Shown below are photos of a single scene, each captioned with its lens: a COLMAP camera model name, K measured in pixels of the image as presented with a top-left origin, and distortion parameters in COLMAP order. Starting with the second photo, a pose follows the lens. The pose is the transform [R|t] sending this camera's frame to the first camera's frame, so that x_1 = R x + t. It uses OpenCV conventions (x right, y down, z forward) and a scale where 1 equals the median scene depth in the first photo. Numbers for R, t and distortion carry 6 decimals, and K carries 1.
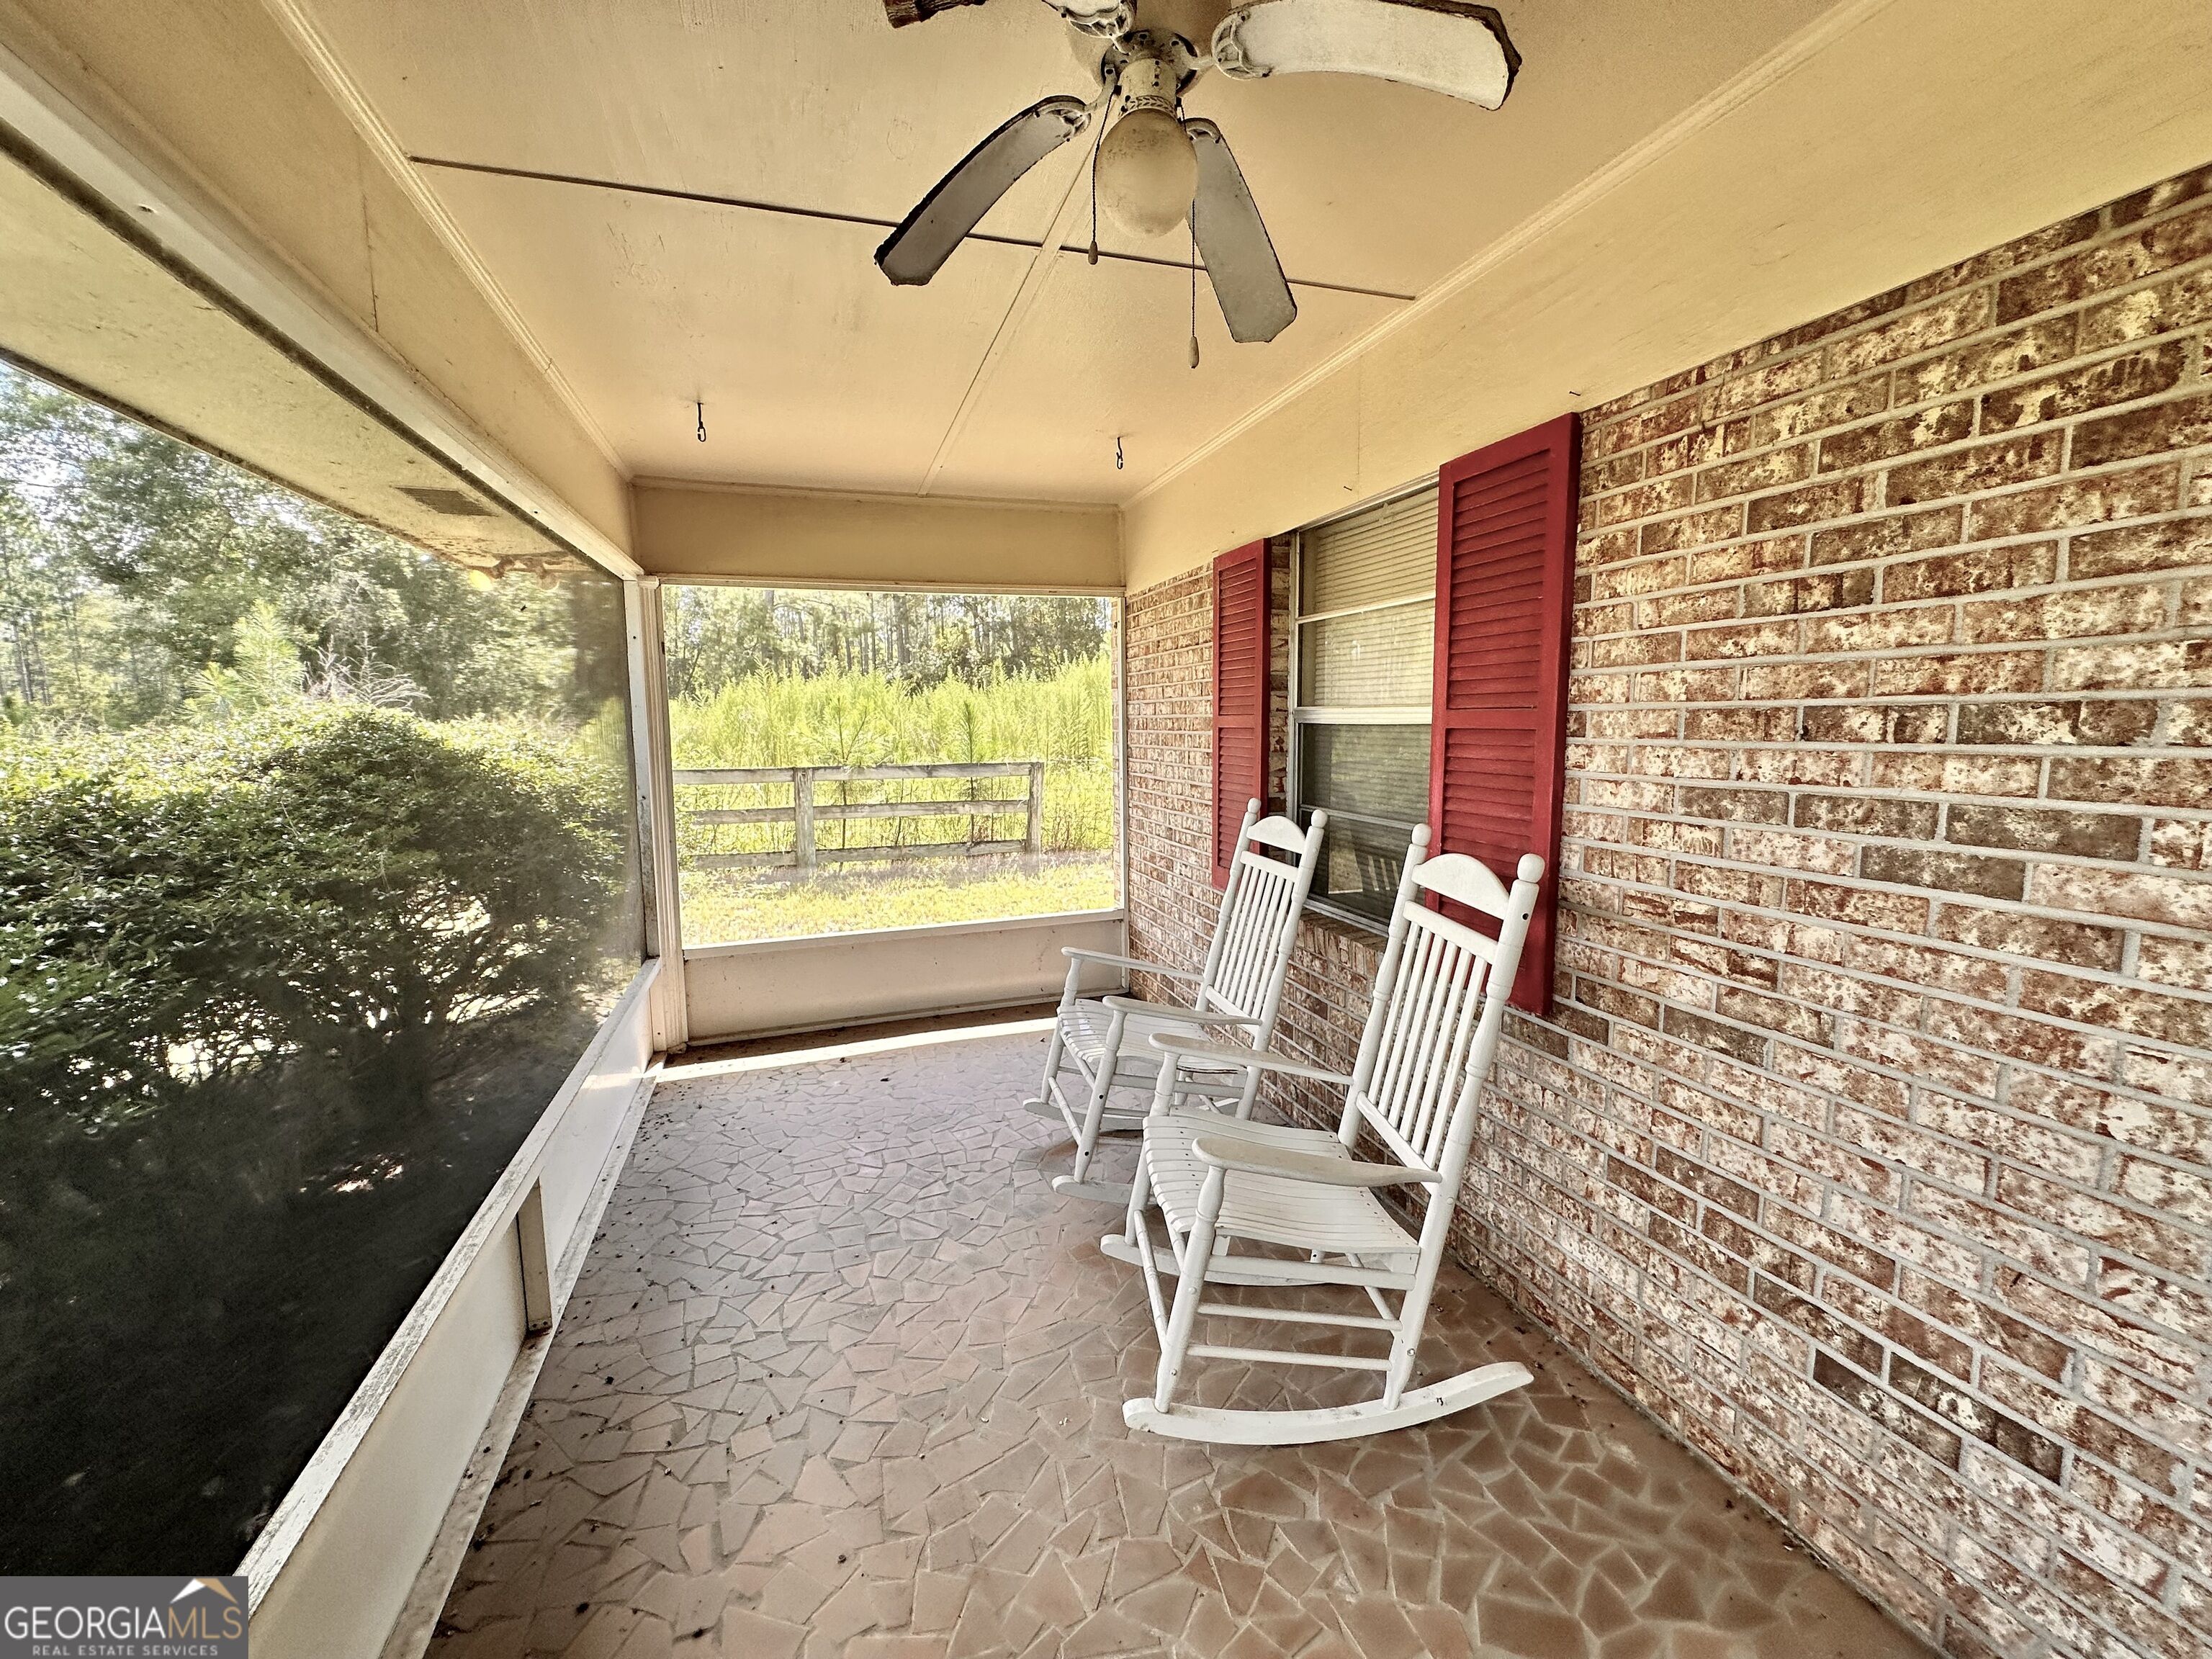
lens RADIAL K [[886.6, 0, 1101.4], [0, 886.6, 829.9], [0, 0, 1]] dist [-0.003014, -0.000242]
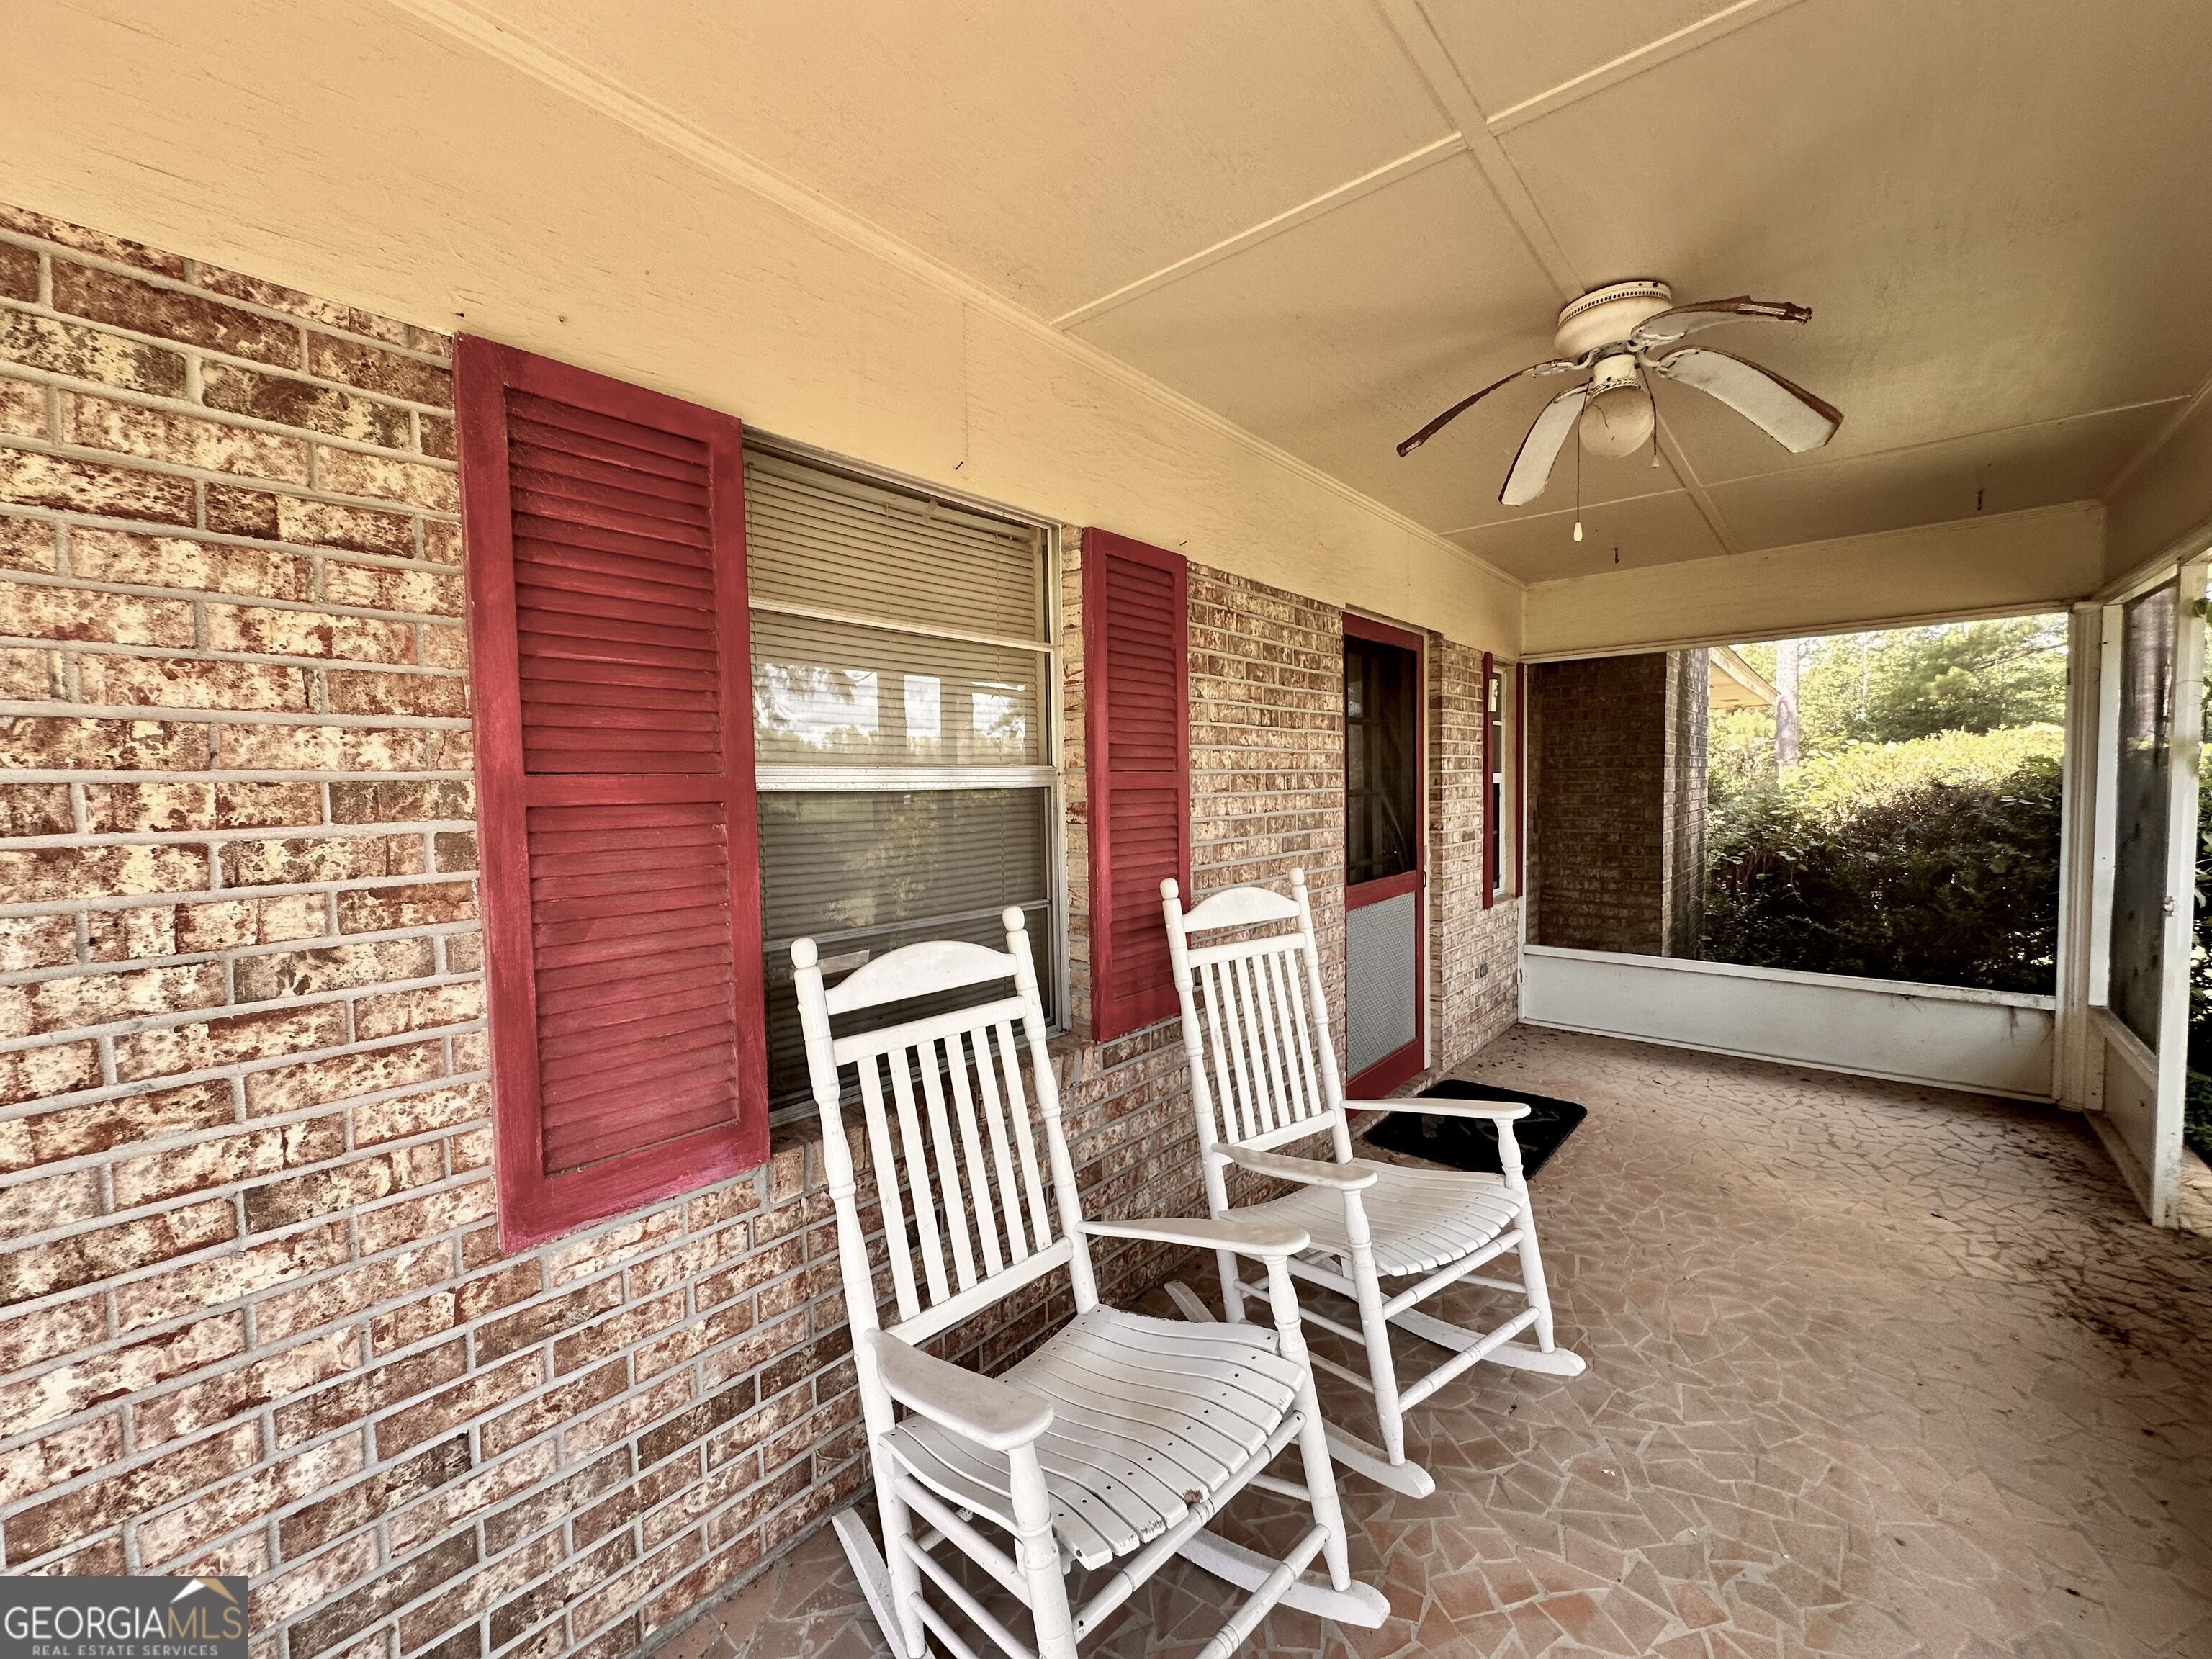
lens RADIAL K [[886.6, 0, 1101.4], [0, 886.6, 829.9], [0, 0, 1]] dist [-0.003014, -0.000242]
pose [[-0.511902, -0.022075, 0.858760, -0.644934], [0.130736, 0.986023, 0.103278, -0.236906], [-0.849037, 0.165139, -0.501862, 2.061060]]
